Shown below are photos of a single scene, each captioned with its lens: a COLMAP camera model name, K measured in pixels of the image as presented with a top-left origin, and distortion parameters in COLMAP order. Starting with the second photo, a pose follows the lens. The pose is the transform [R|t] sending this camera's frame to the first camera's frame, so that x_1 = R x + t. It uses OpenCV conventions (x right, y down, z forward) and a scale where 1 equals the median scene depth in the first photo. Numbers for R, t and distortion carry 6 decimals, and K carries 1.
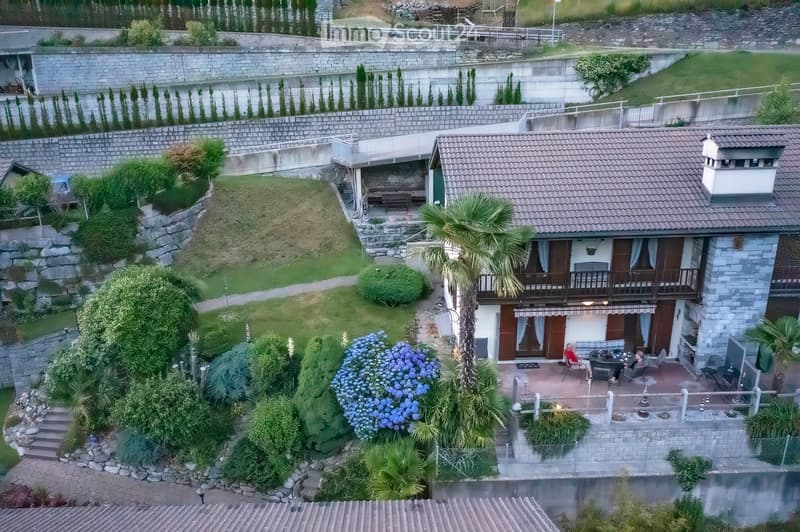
lens RADIAL K [[587.6, 0, 424.6], [0, 587.6, 293.4], [0, 0, 1]] dist [-0.005857, -0.000299]
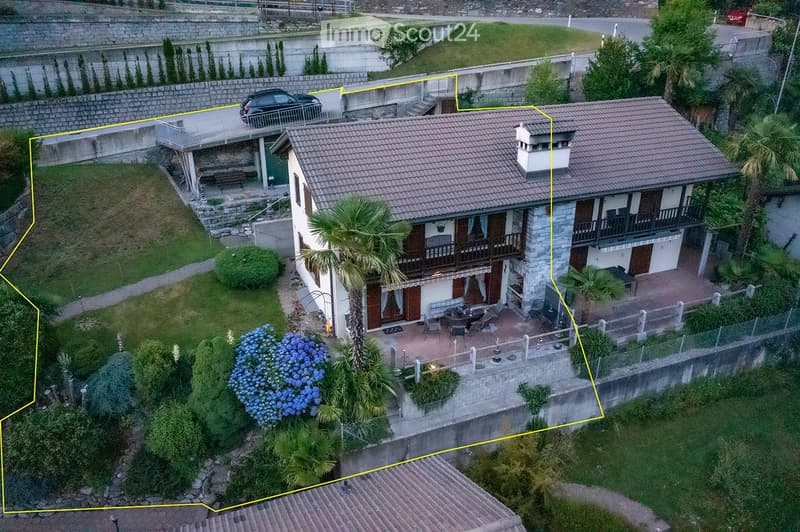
lens RADIAL K [[538.6, 0, 400.0], [0, 538.6, 266.0], [0, 0, 1]] dist [-0.007849, 0.002451]
pose [[0.945904, -0.123278, 0.300114, -0.119307], [0.103255, 0.991290, 0.081752, -0.091232], [-0.307578, -0.046341, 0.950394, 0.004134]]
